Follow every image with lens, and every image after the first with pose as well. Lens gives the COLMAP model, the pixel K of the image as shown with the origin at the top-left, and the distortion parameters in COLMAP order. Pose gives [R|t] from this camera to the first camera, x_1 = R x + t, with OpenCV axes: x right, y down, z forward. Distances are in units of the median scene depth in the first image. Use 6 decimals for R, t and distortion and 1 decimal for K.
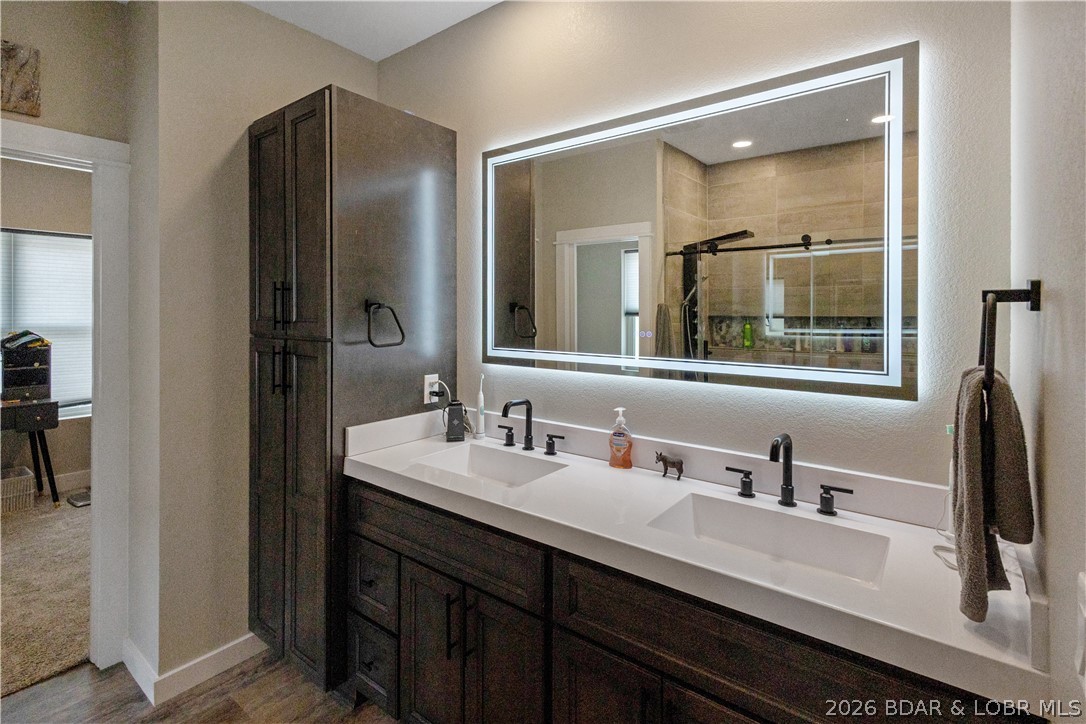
lens RADIAL K [[518.6, 0, 521.2], [0, 518.6, 316.5], [0, 0, 1]] dist [0.011797, -0.003065]
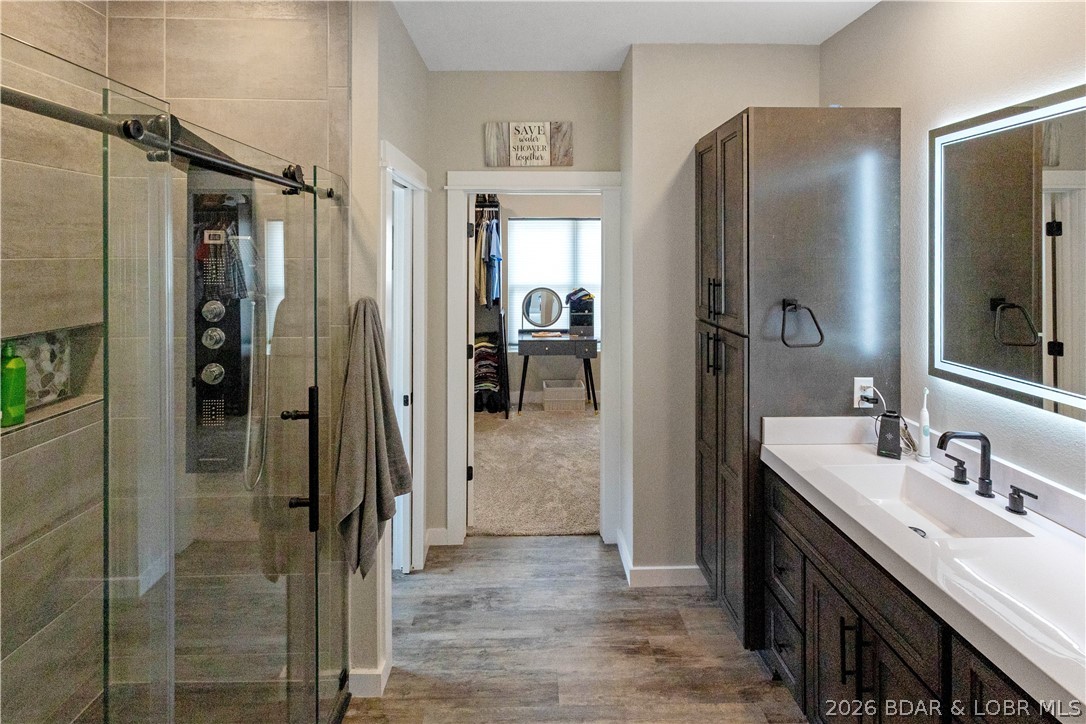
lens RADIAL K [[524.4, 0, 540.3], [0, 524.4, 259.4], [0, 0, 1]] dist [0.002929, -0.000369]
pose [[0.644429, 0.003986, -0.764654, 0.183265], [-0.002524, 0.999992, 0.003086, -0.107516], [0.764660, -0.000059, 0.644434, -0.057378]]
